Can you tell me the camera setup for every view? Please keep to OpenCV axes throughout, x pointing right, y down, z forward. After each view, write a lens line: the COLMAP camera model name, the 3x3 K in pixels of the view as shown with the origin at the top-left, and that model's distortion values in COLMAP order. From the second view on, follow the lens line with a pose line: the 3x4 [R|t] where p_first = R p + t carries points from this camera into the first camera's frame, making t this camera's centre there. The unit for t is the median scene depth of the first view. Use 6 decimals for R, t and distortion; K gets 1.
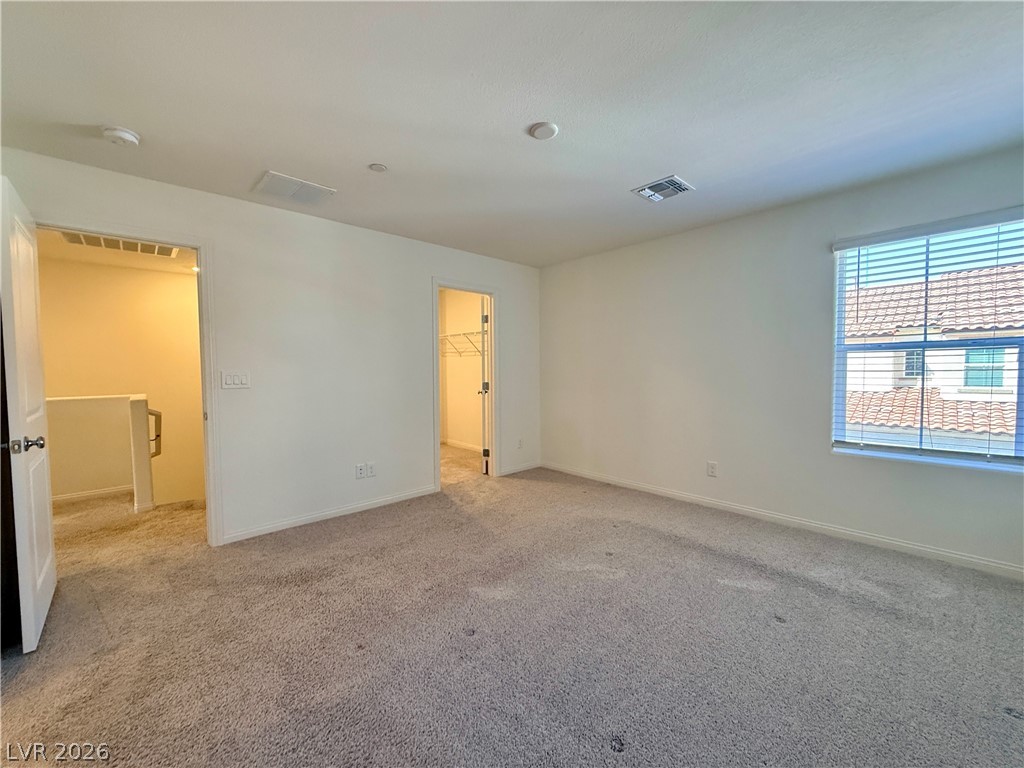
lens RADIAL K [[409.2, 0, 510.2], [0, 409.2, 382.4], [0, 0, 1]] dist [-0.001202, 0.000541]
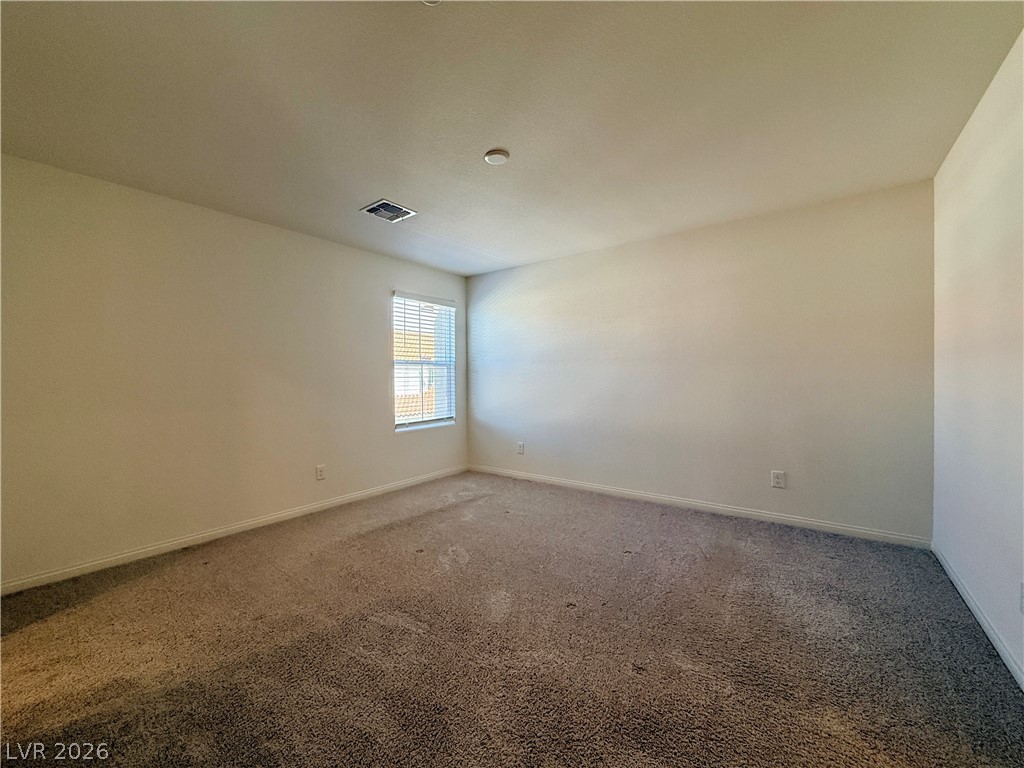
lens RADIAL K [[409.2, 0, 510.3], [0, 409.2, 383.0], [0, 0, 1]] dist [-0.001202, 0.000541]
pose [[-0.186549, 0.001398, 0.982445, -0.732781], [0.045827, 0.998923, 0.007280, 0.002135], [-0.981376, 0.046381, -0.186413, 0.864936]]
